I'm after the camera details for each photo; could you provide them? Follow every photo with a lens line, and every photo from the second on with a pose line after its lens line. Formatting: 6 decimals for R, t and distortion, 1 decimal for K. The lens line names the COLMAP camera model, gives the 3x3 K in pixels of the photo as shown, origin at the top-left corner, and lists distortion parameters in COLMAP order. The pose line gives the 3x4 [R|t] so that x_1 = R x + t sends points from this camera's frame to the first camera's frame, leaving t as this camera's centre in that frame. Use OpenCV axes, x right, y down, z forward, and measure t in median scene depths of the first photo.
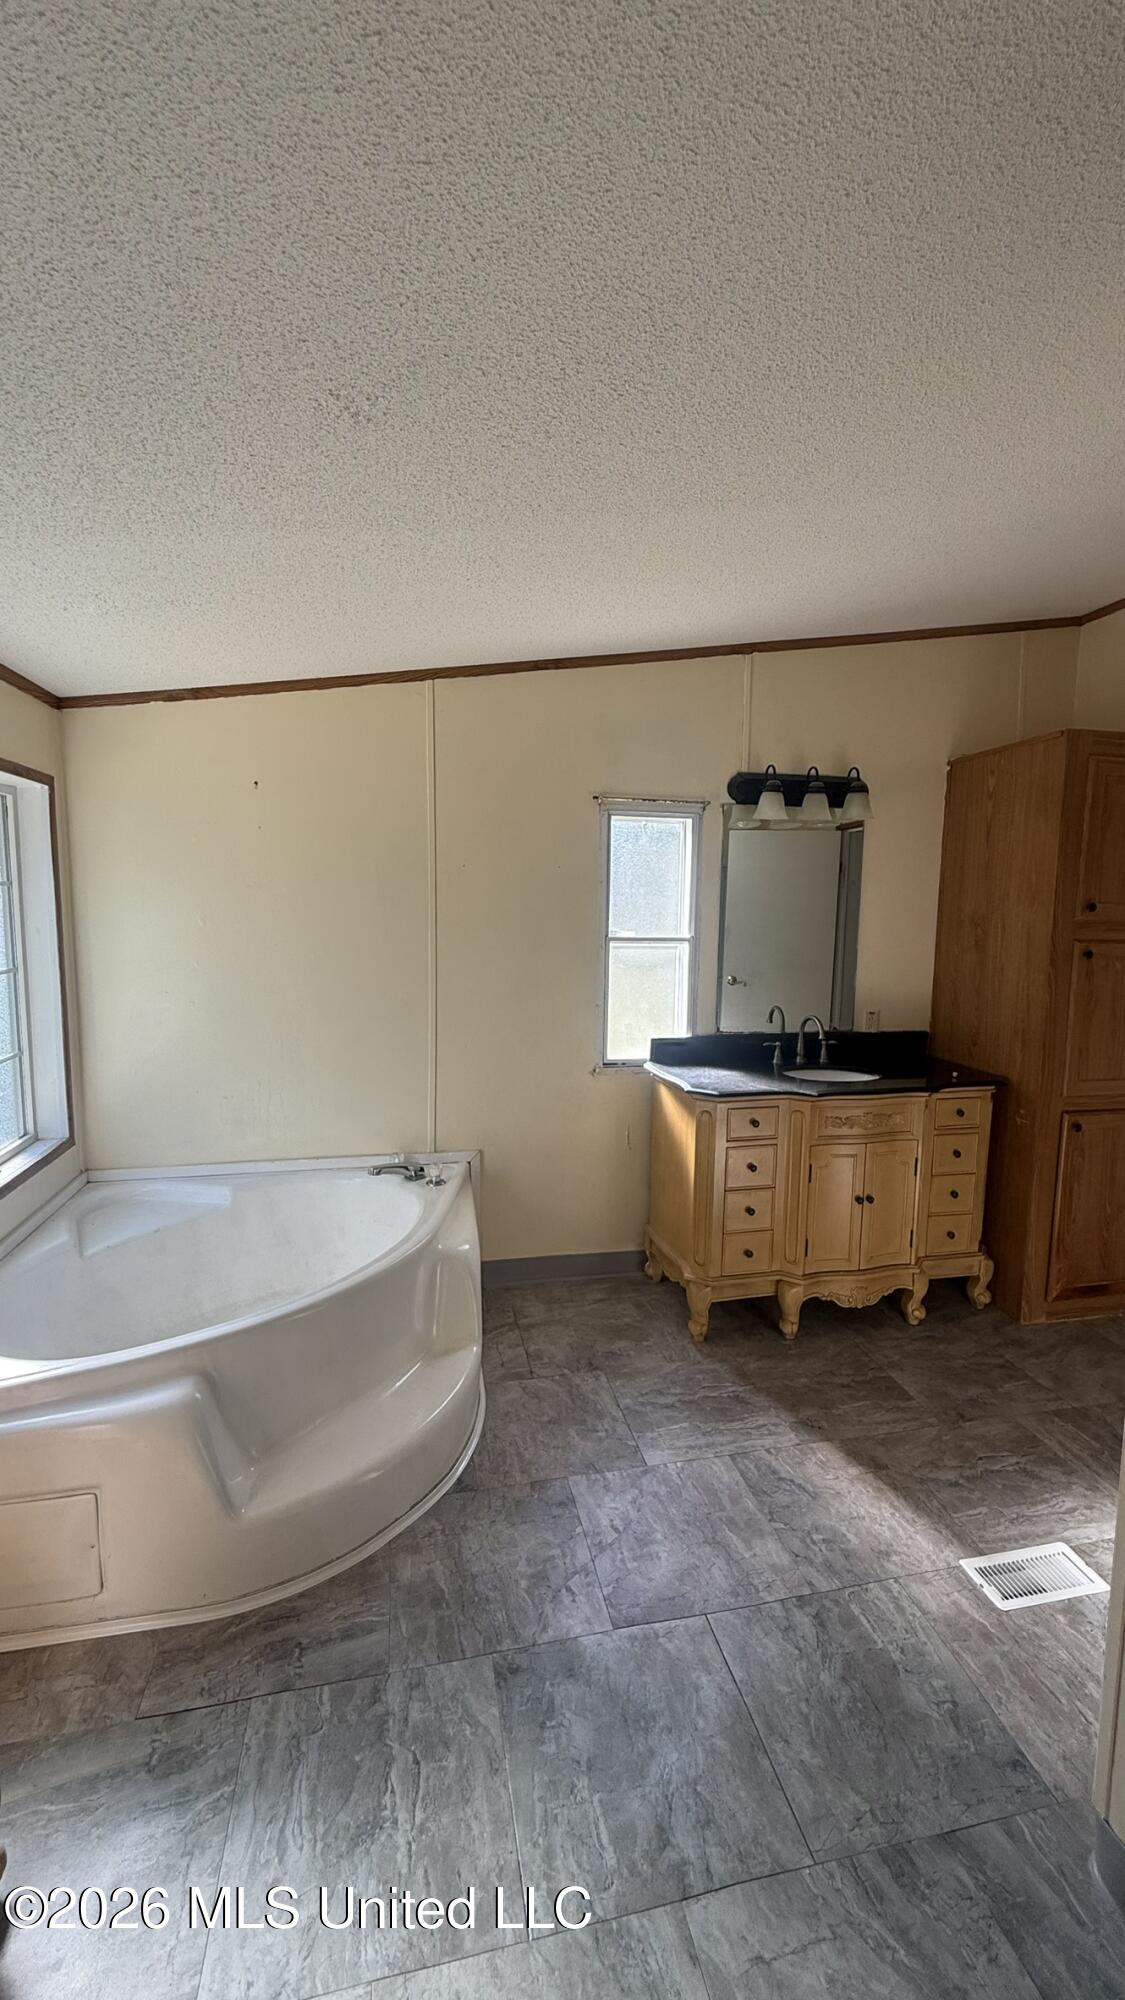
lens RADIAL K [[796.1, 0, 564.6], [0, 796.1, 1001.7], [0, 0, 1]] dist [-0.002042, -0.000222]
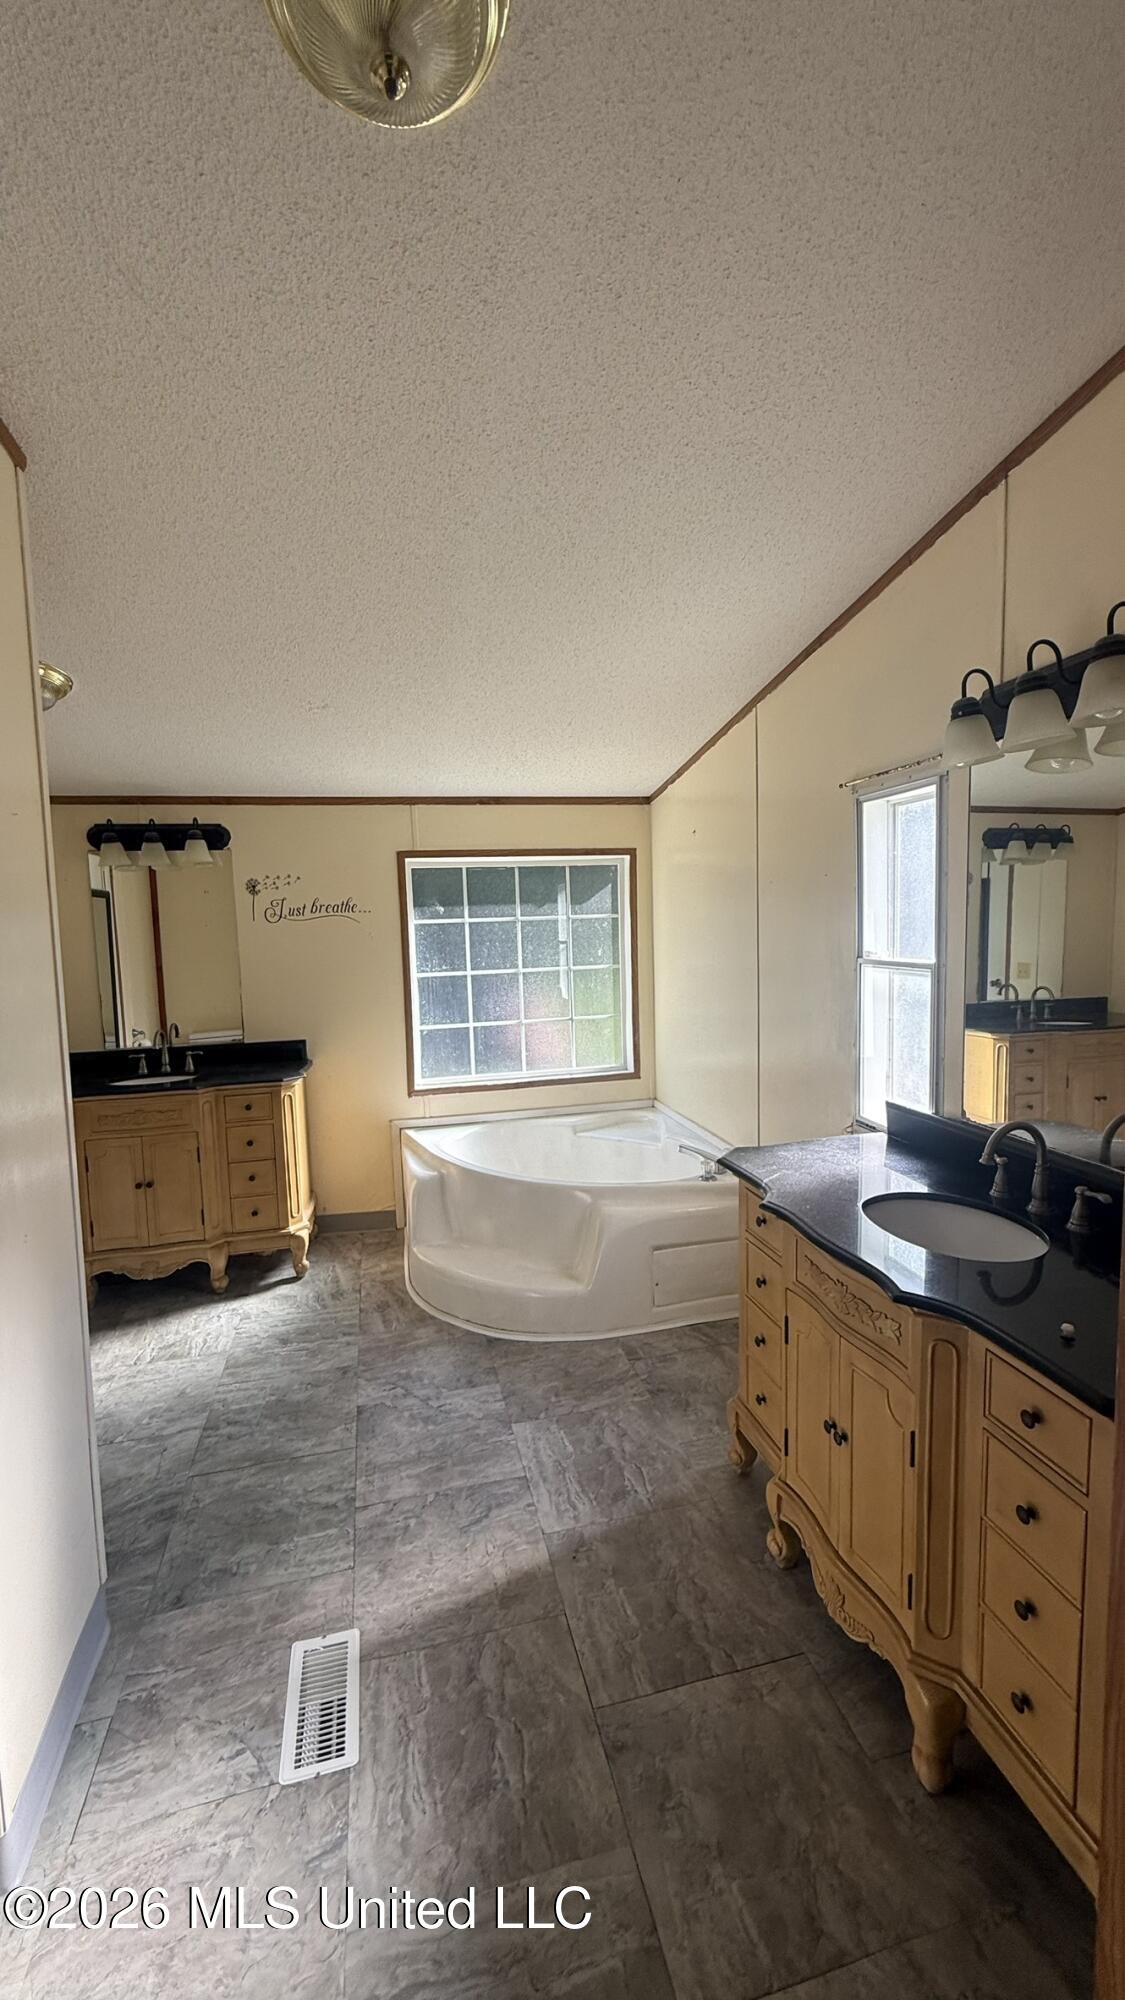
lens RADIAL K [[796.1, 0, 562.8], [0, 796.1, 996.1], [0, 0, 1]] dist [-0.002042, -0.000222]
pose [[0.028231, 0.078806, -0.996490, 1.351717], [-0.094559, 0.992628, 0.075821, -0.125474], [0.995119, 0.092087, 0.035474, 1.118920]]
